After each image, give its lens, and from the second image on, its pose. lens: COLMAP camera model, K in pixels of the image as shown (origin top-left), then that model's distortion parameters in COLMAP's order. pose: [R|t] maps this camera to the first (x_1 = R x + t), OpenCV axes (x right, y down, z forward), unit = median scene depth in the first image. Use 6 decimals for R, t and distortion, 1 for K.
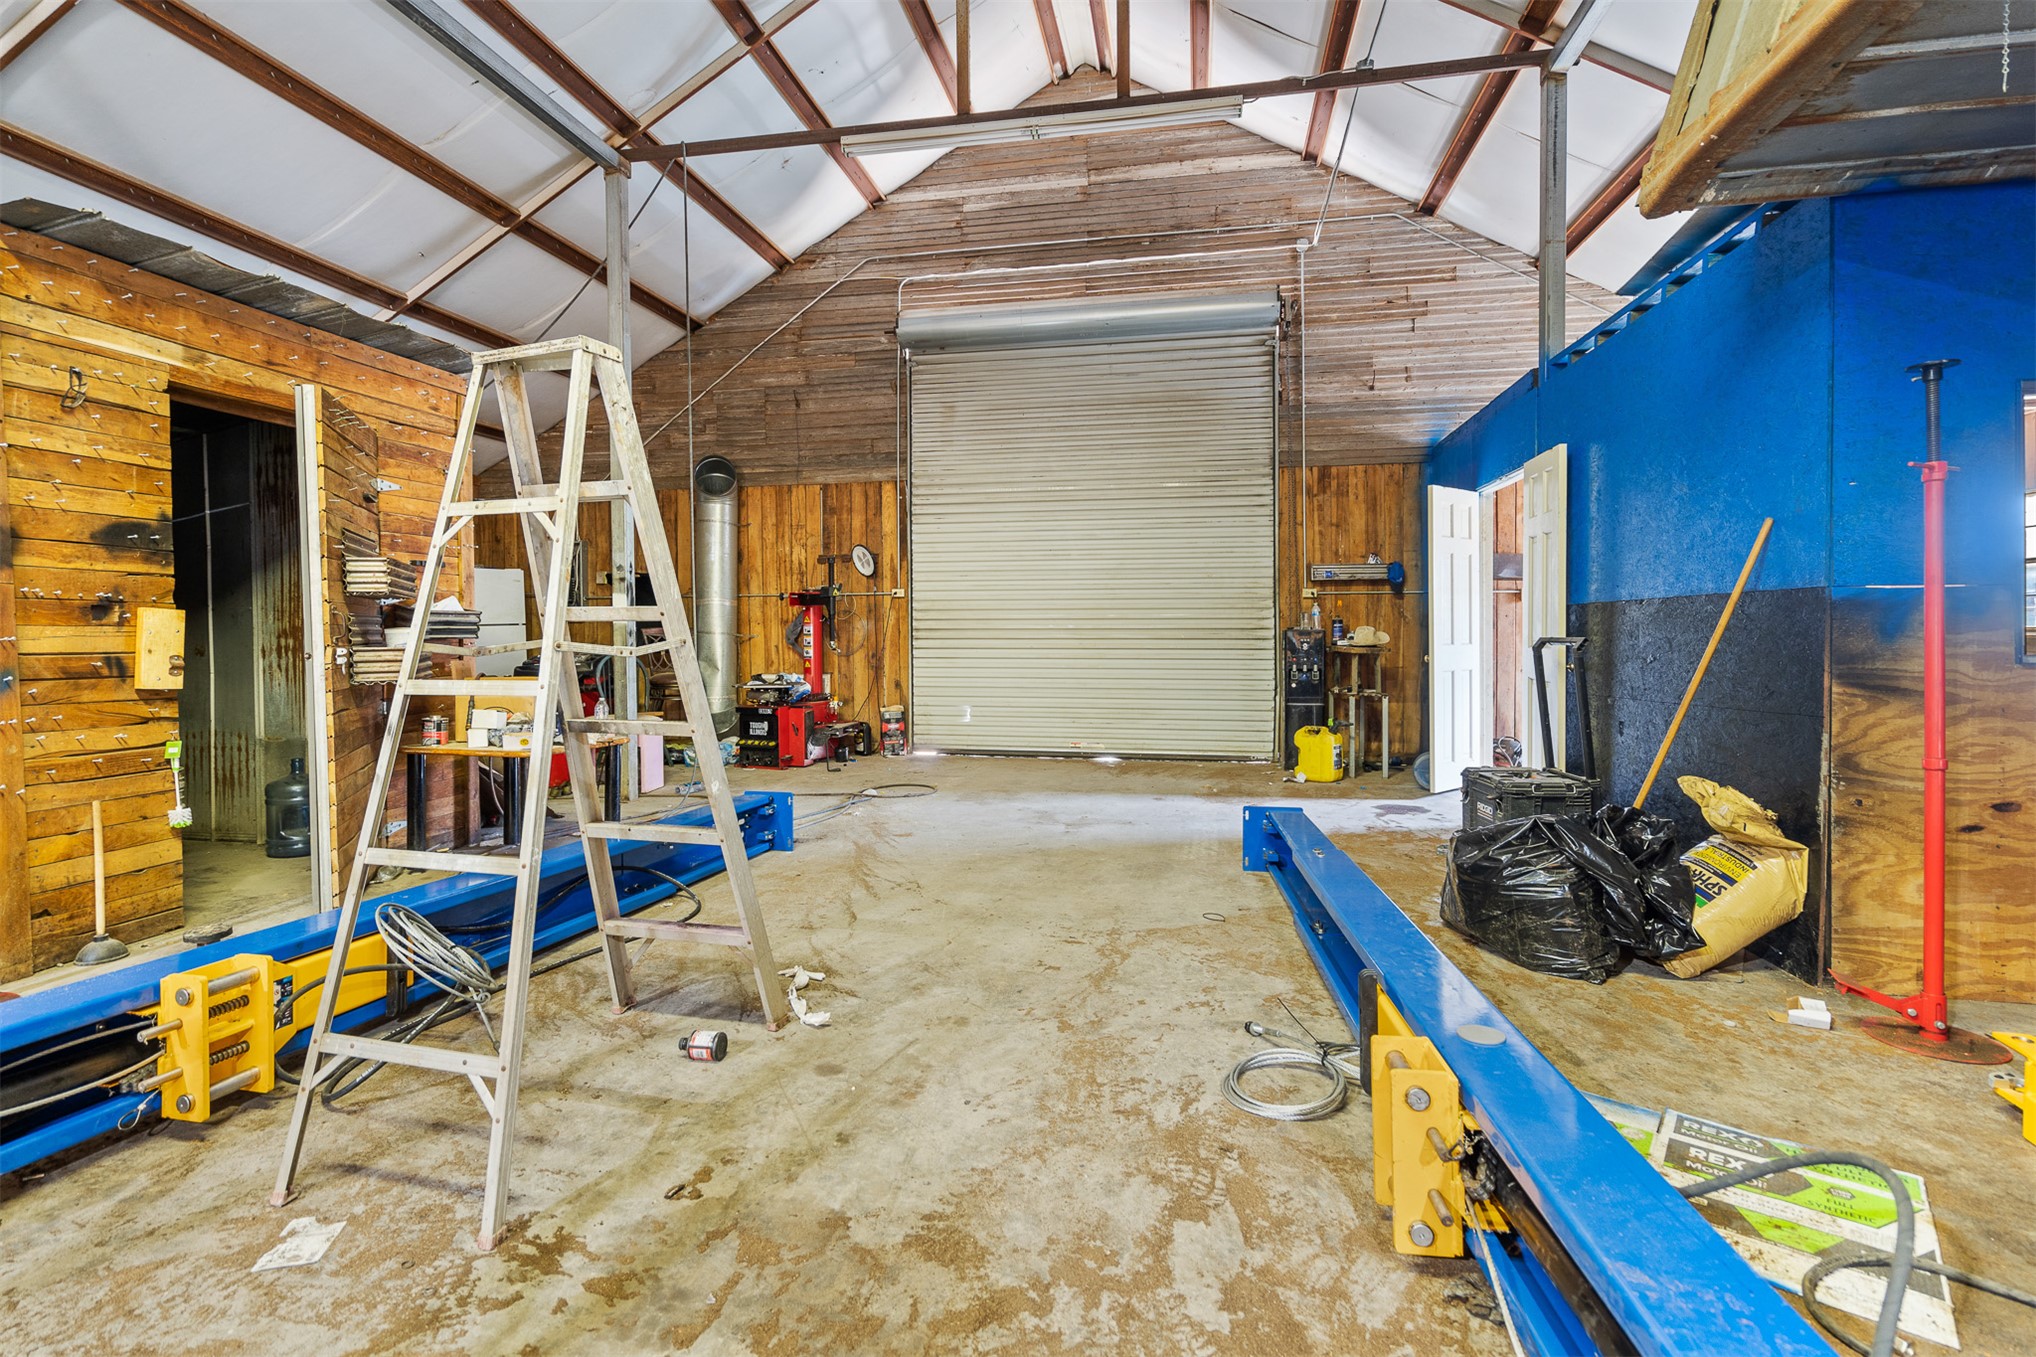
lens RADIAL K [[984.4, 0, 1015.8], [0, 984.4, 648.9], [0, 0, 1]] dist [-0.002524, 0.001584]
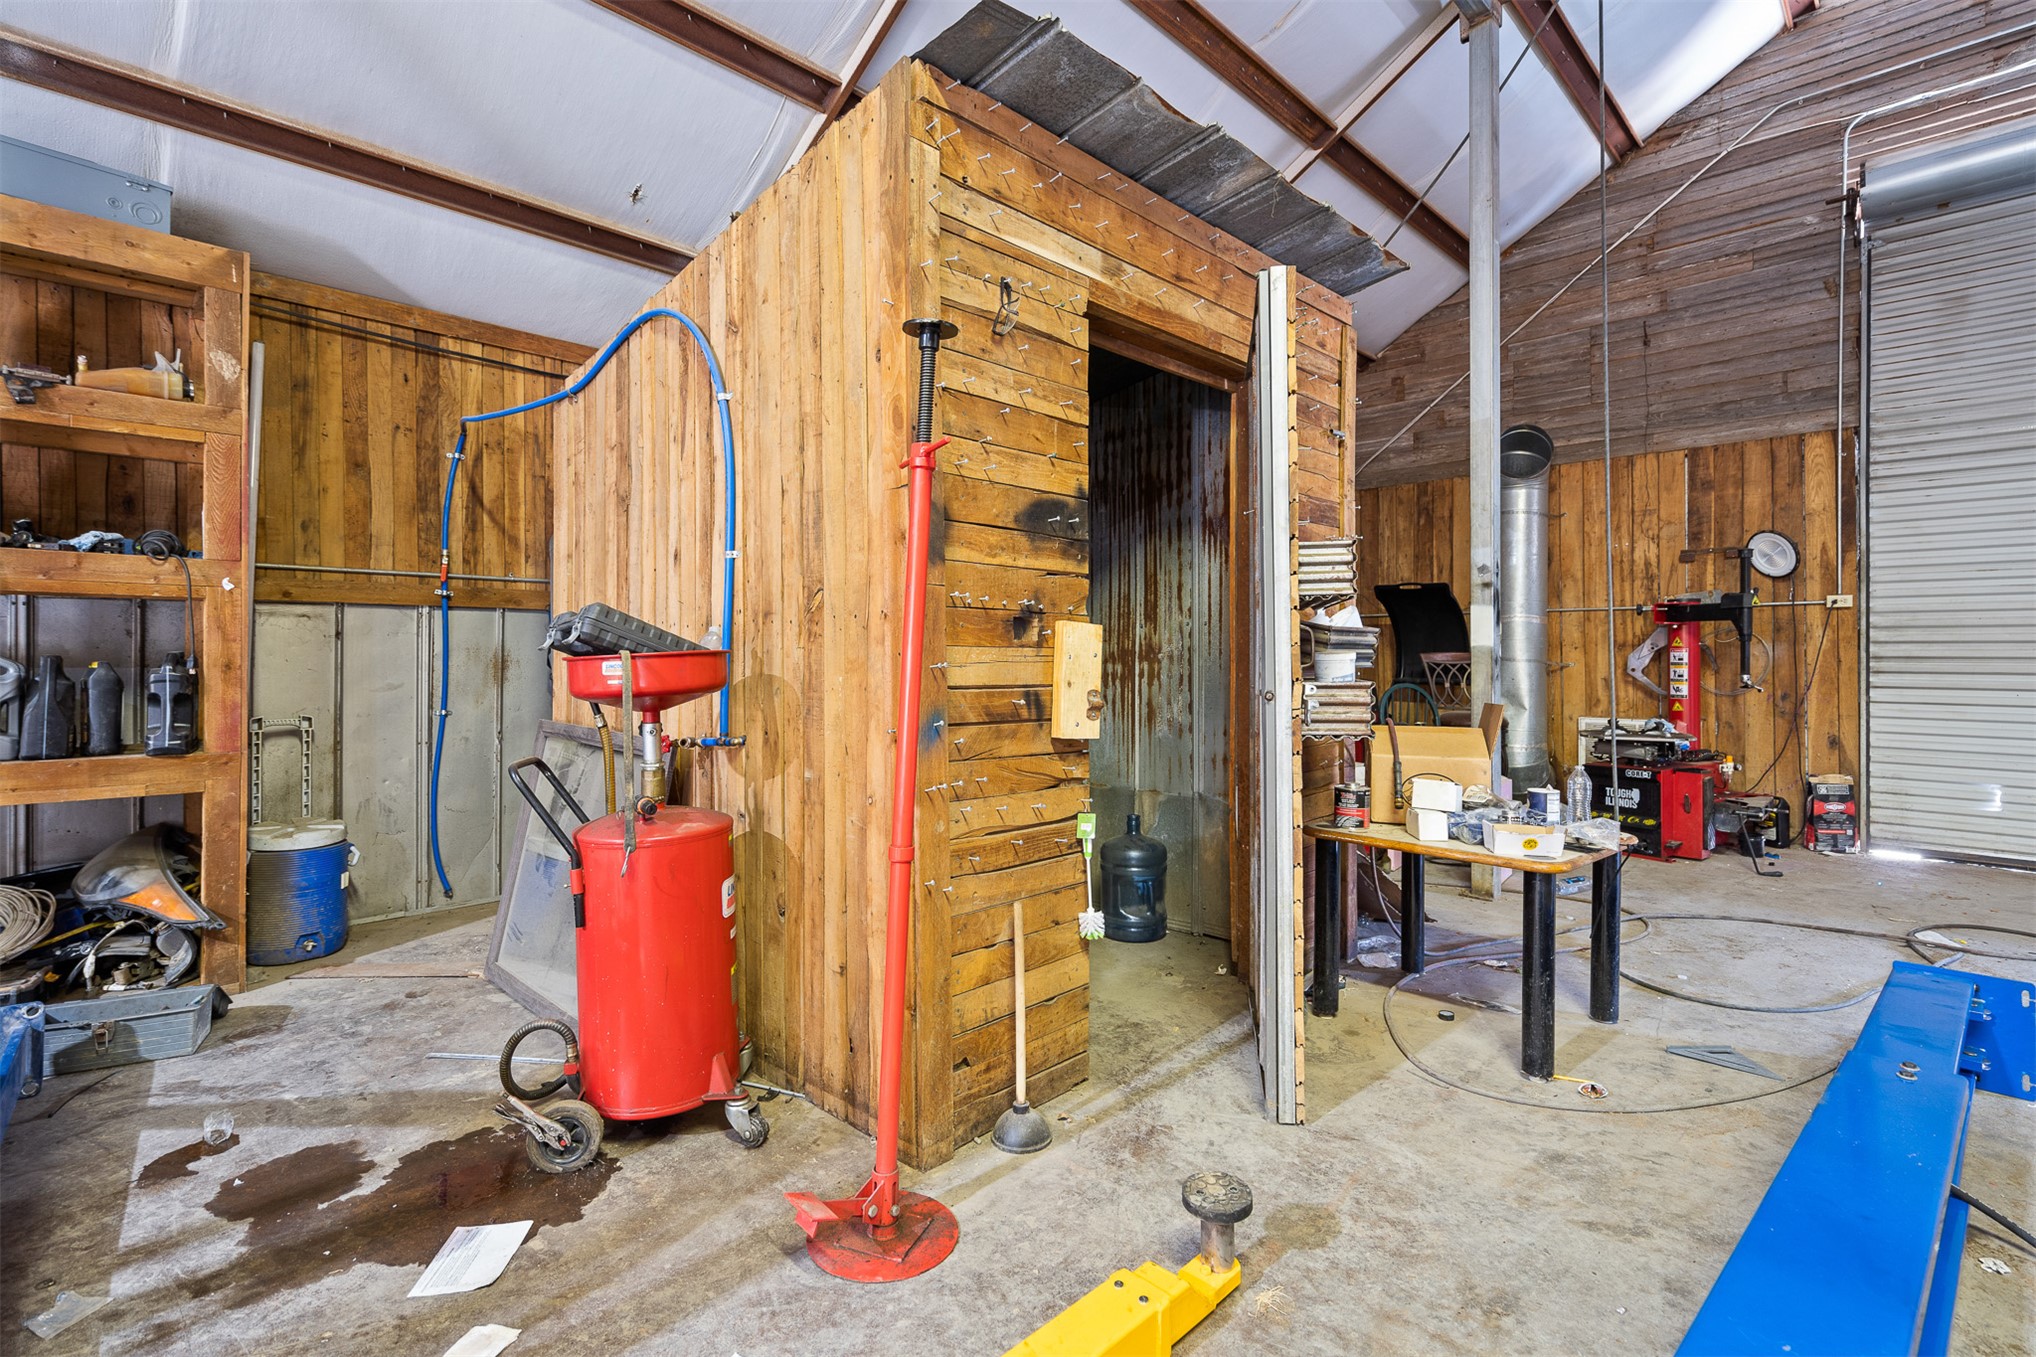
lens RADIAL K [[984.4, 0, 1015.8], [0, 984.4, 648.9], [0, 0, 1]] dist [-0.002524, 0.001584]
pose [[0.832762, 0.003814, -0.553618, -0.354604], [-0.017549, 0.999656, -0.019510, -0.005500], [0.553353, 0.025962, 0.832542, 0.269606]]
